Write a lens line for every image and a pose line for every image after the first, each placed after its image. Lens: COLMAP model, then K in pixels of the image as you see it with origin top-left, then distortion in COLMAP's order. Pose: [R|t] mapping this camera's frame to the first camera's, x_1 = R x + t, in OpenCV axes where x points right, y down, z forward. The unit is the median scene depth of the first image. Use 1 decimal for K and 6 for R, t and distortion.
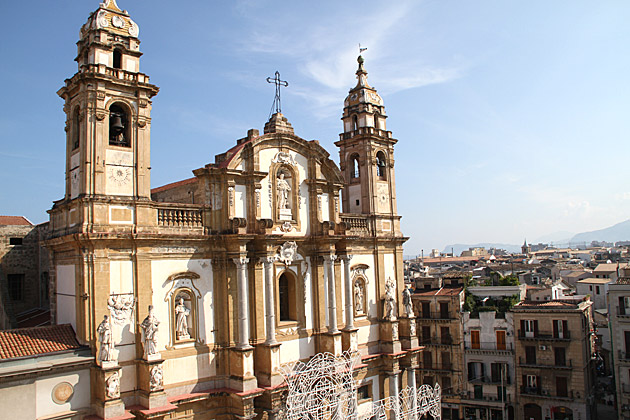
lens RADIAL K [[513.4, 0, 315.4], [0, 513.4, 209.0], [0, 0, 1]] dist [-0.097208, 0.040558]
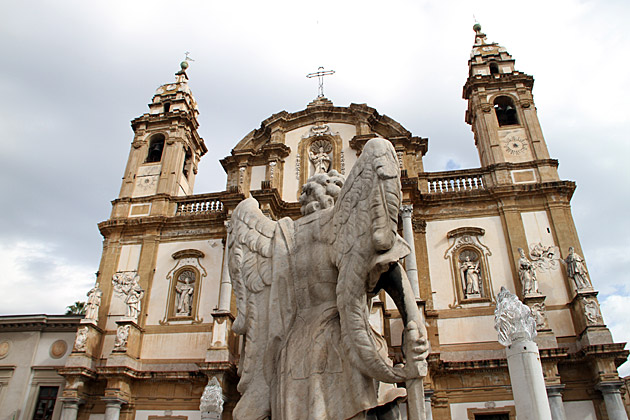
lens RADIAL K [[513.4, 0, 313.0], [0, 513.4, 213.0], [0, 0, 1]] dist [-0.097208, 0.040558]
pose [[0.594905, -0.386821, -0.704598, 0.622674], [0.056477, 0.894537, -0.443411, 0.519775], [0.801810, 0.223994, 0.554011, 0.639175]]
